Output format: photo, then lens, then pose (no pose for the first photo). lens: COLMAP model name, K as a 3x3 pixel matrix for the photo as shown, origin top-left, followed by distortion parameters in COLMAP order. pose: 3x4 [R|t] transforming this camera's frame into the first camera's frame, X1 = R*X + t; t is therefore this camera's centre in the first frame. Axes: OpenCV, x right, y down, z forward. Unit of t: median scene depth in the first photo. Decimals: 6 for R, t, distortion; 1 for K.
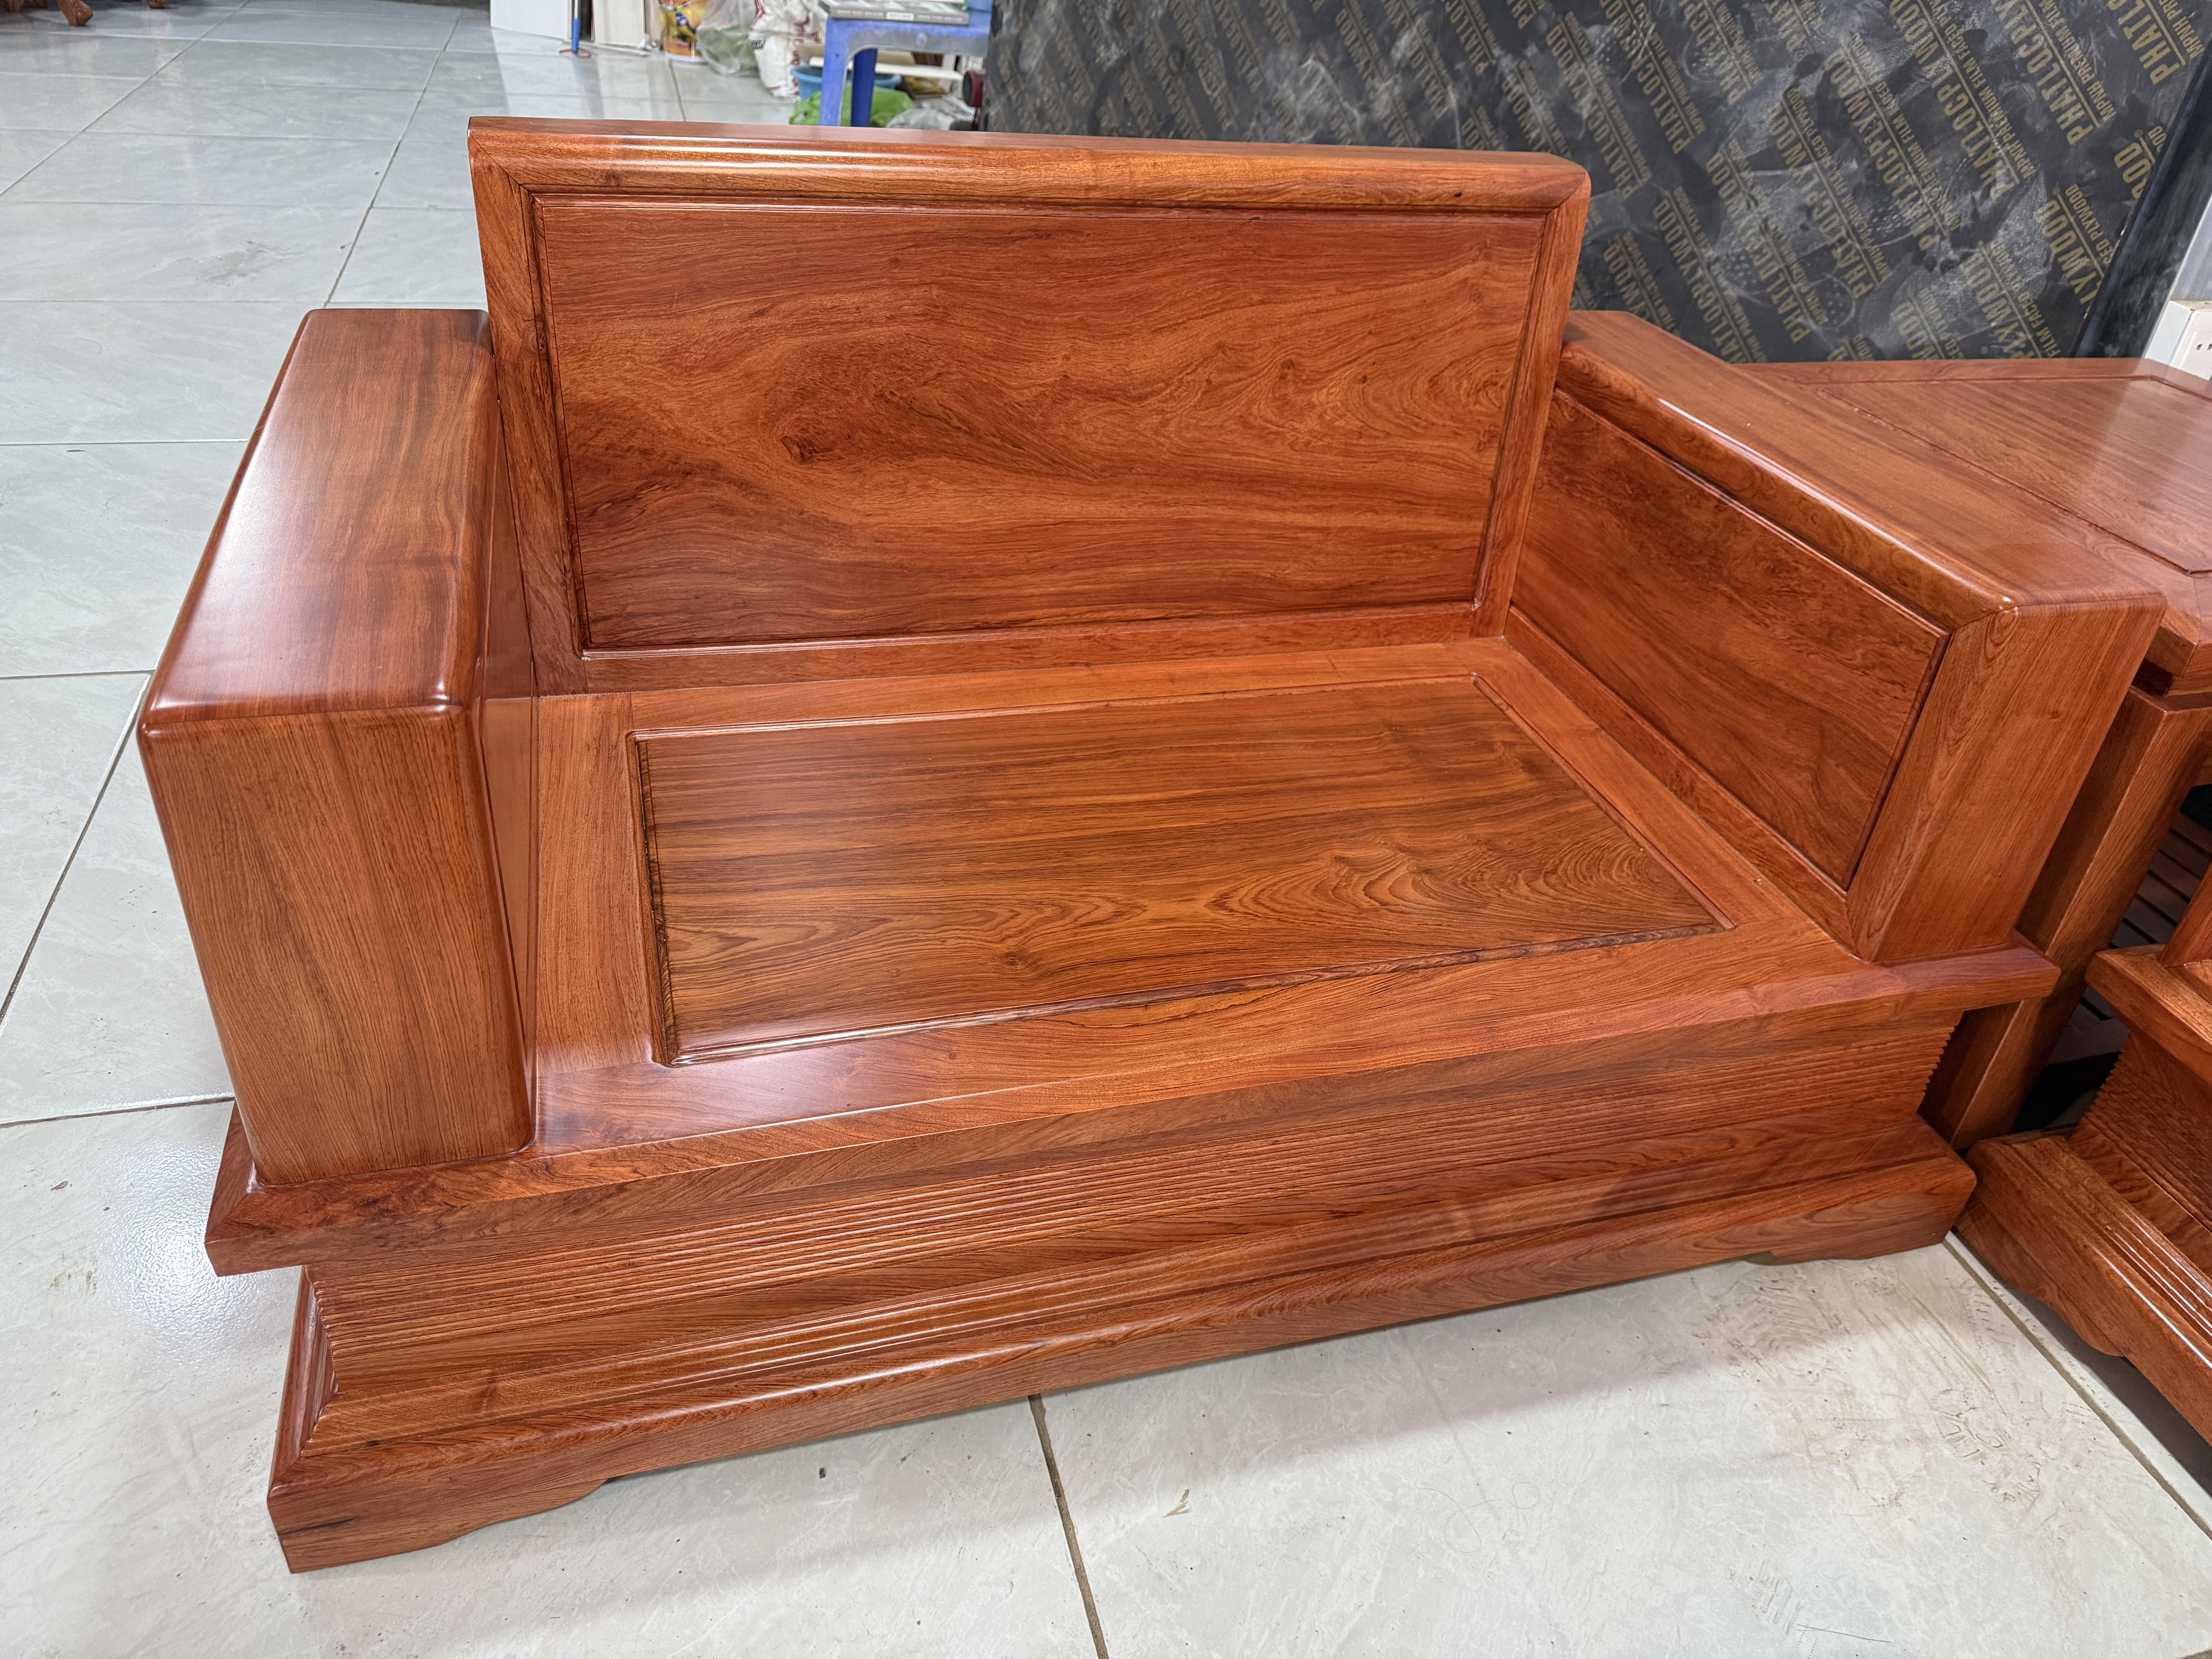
lens RADIAL K [[1573.9, 0, 1117.9], [0, 1573.9, 834.7], [0, 0, 1]] dist [0.002229, -0.012477]
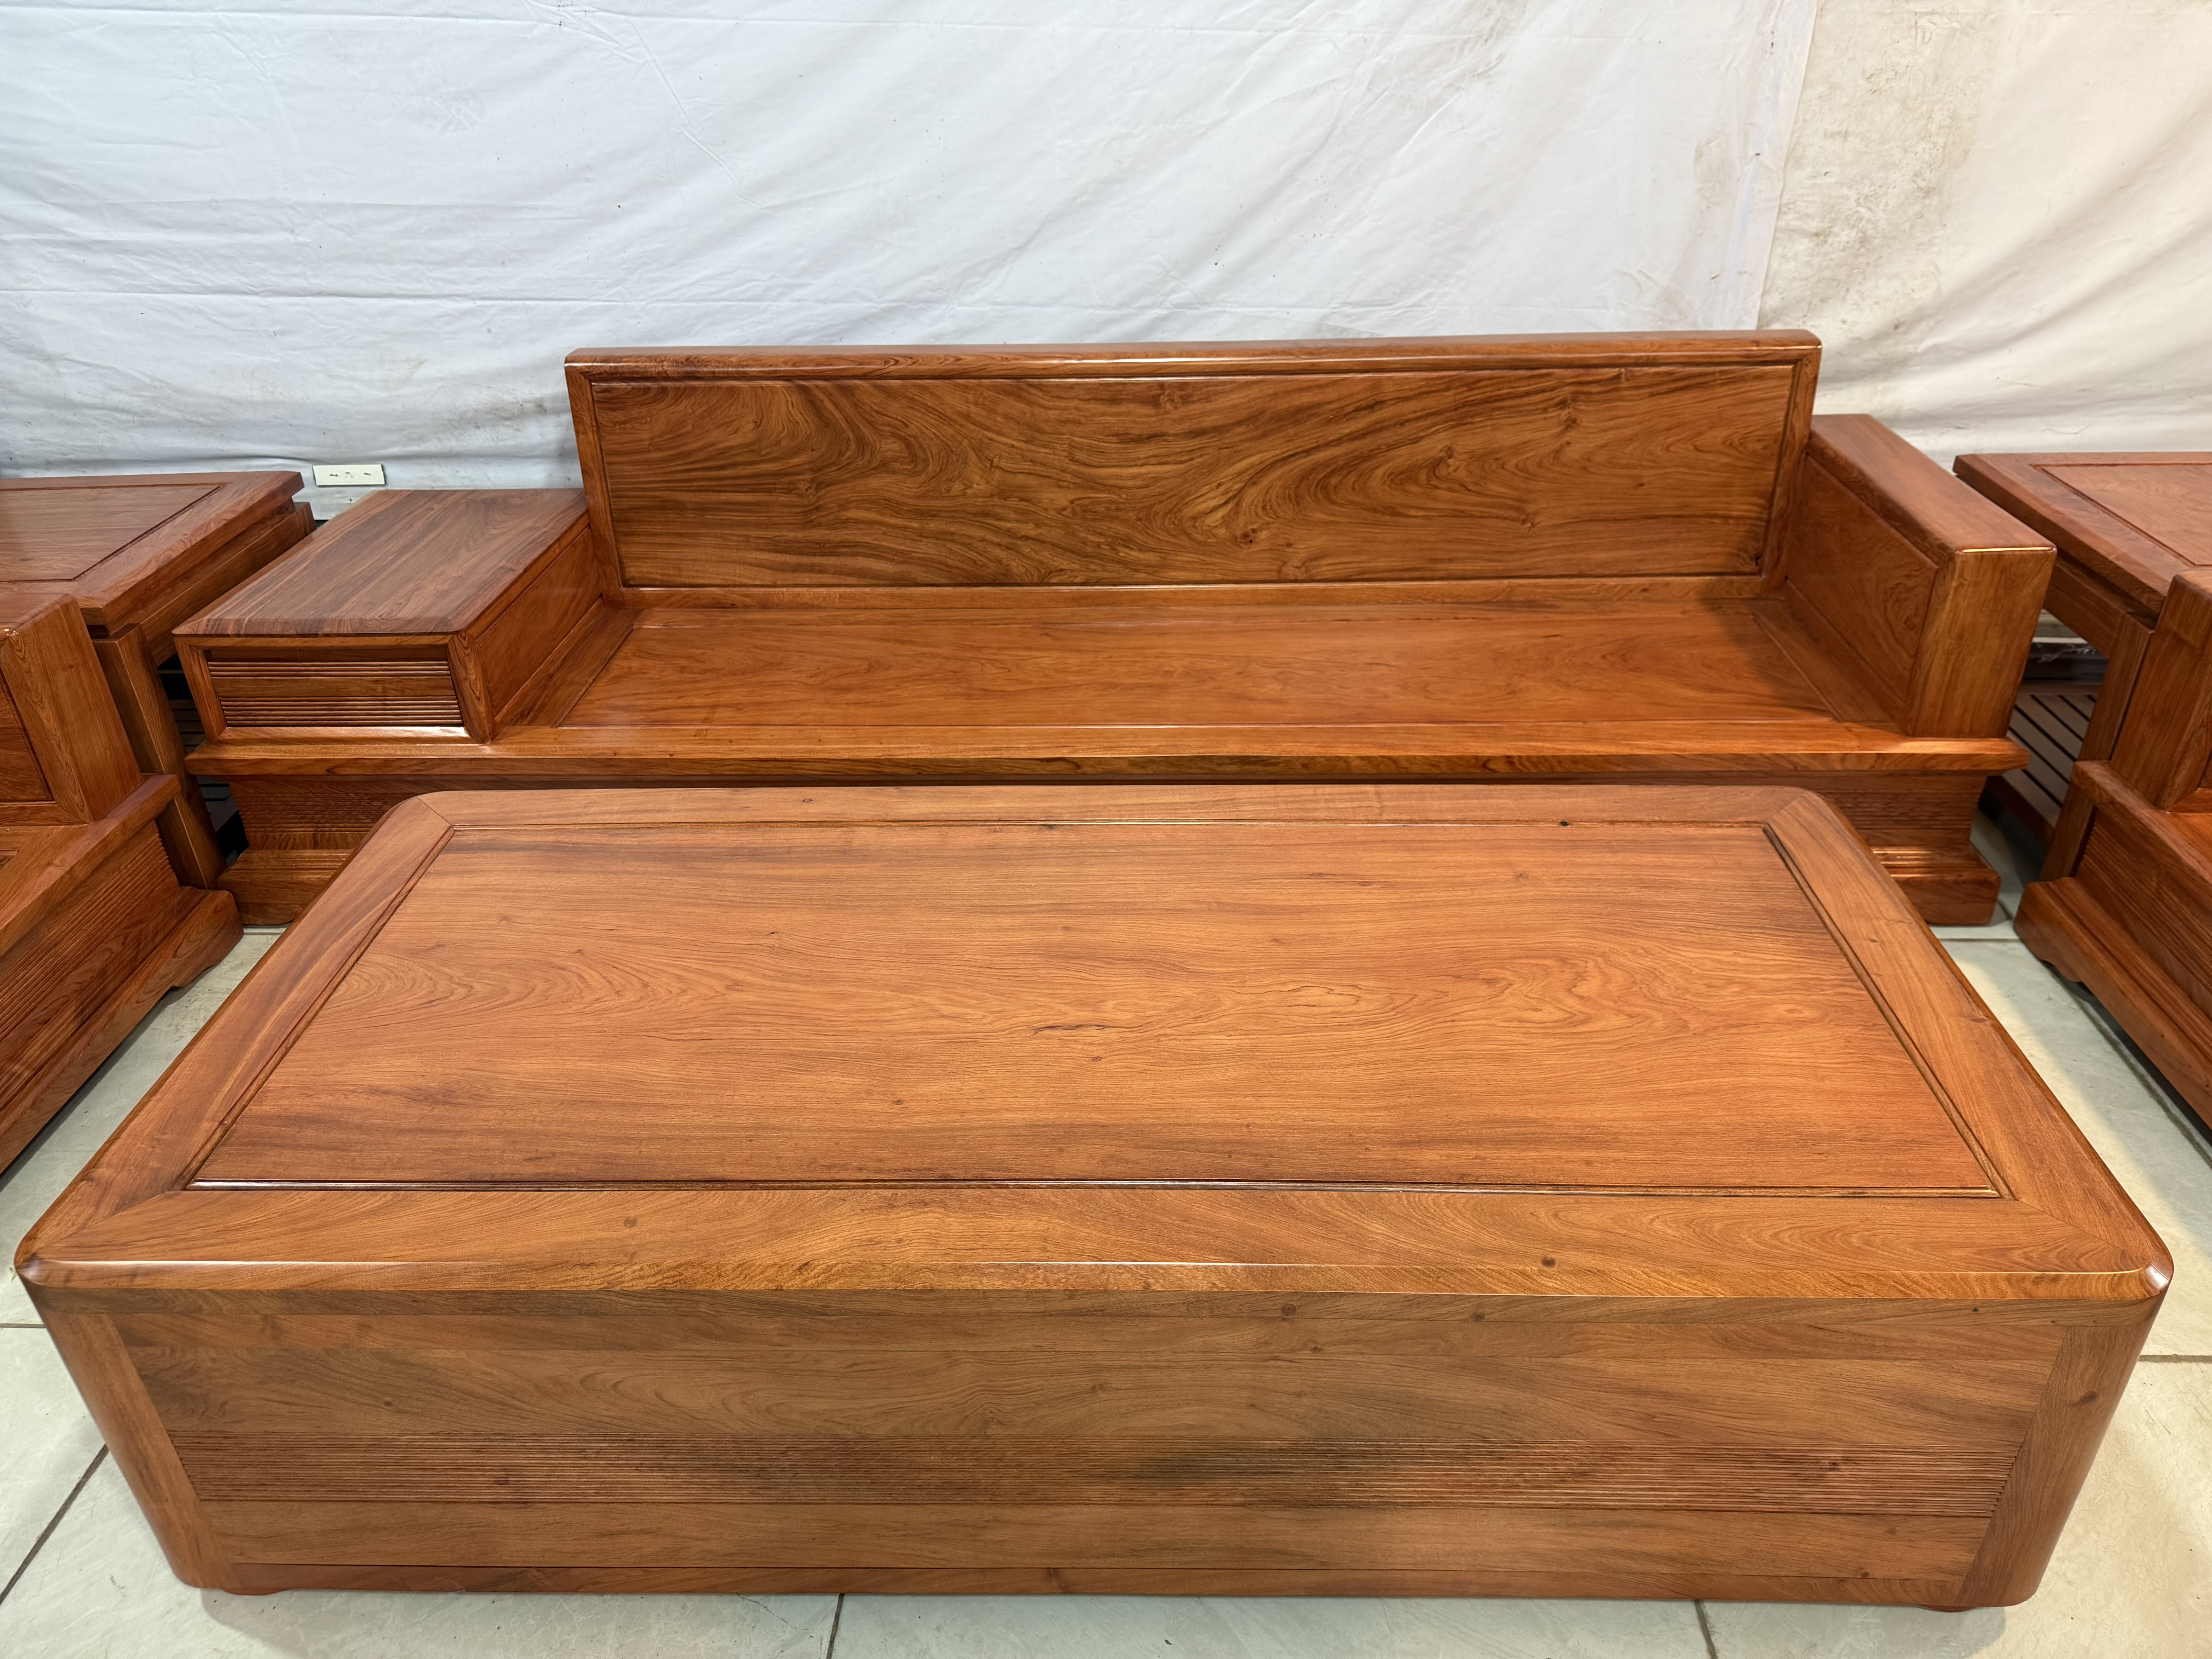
lens RADIAL K [[1573.9, 0, 1109.0], [0, 1573.9, 832.6], [0, 0, 1]] dist [0.002229, -0.012477]
pose [[0.299394, -0.553310, 0.777310, -0.612392], [0.560077, 0.761469, 0.326311, 0.154821], [-0.772449, 0.337658, 0.537876, -0.923070]]
